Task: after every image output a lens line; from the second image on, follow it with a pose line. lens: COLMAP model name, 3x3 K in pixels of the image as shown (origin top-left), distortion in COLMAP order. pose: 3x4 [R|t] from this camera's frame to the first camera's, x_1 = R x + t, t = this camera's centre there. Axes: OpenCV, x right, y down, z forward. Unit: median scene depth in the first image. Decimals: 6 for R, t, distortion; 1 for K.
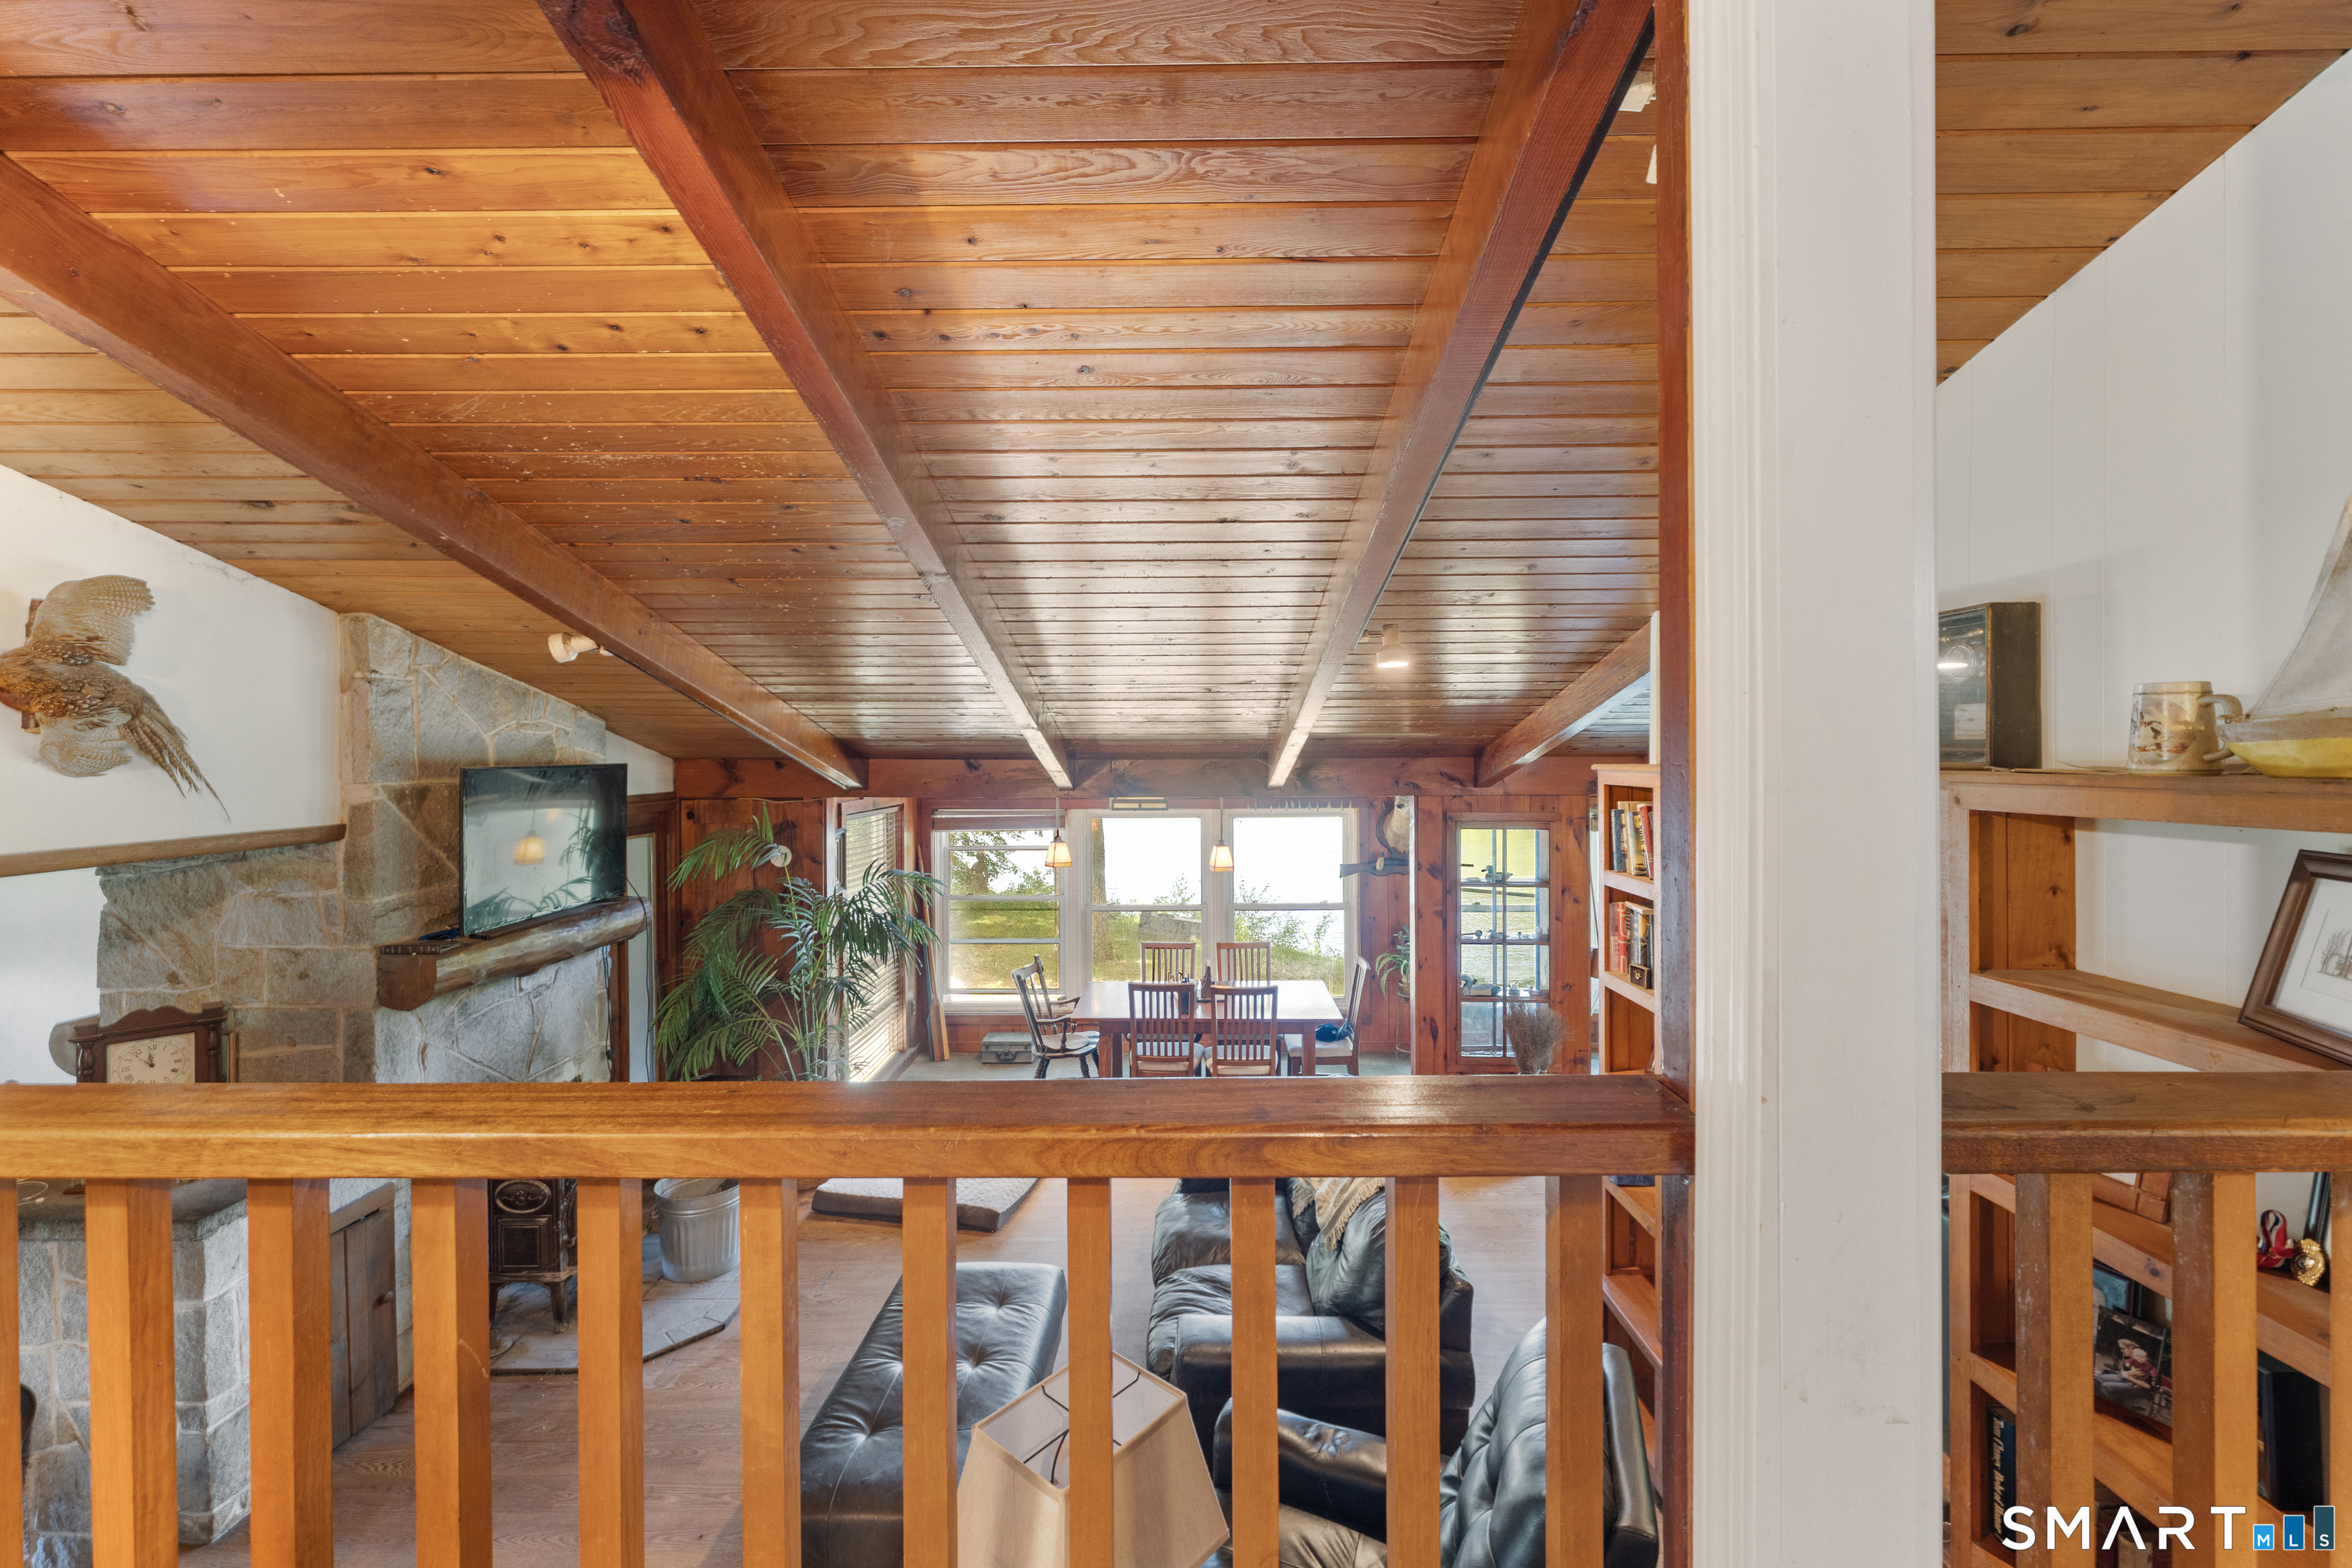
lens RADIAL K [[948.1, 0, 1176.7], [0, 948.1, 761.7], [0, 0, 1]] dist [0.004052, -0.000828]
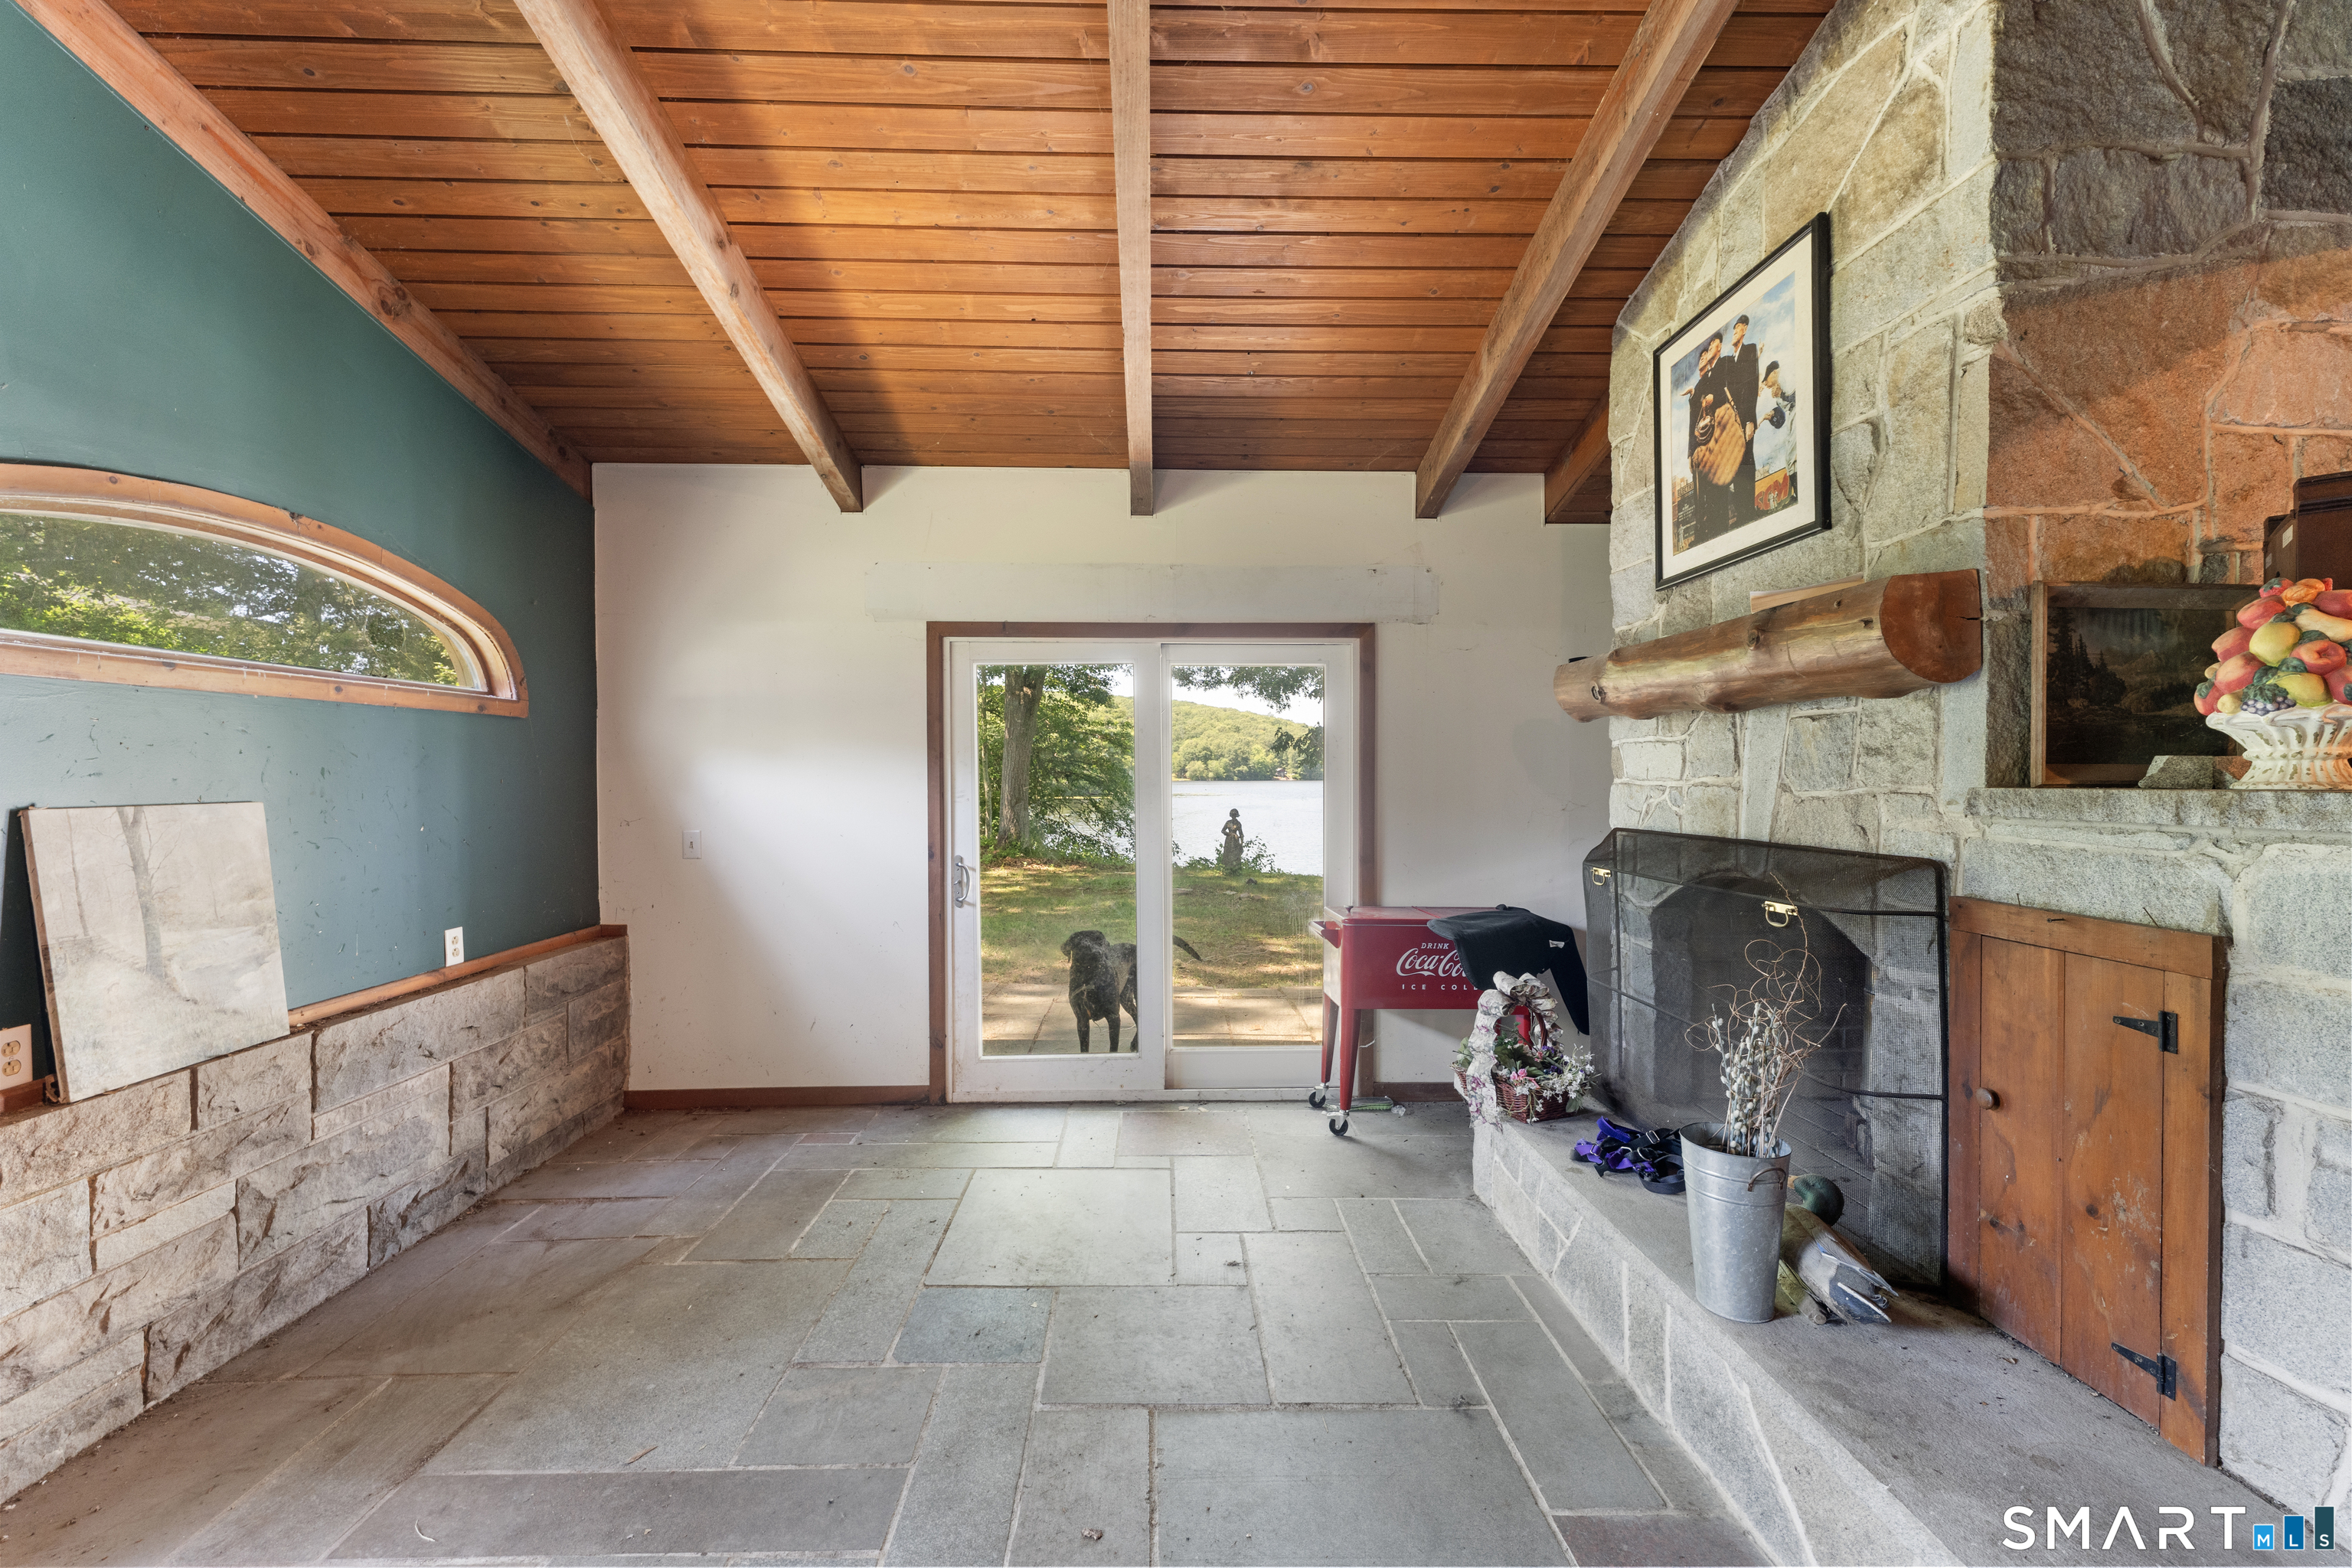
lens RADIAL K [[948.1, 0, 1170.7], [0, 948.1, 780.8], [0, 0, 1]] dist [0.004052, -0.000828]
pose [[0.999390, 0.003600, 0.034738, -1.593043], [-0.003561, 0.999993, -0.001199, 0.389250], [-0.034743, 0.001074, 0.999396, 0.503050]]
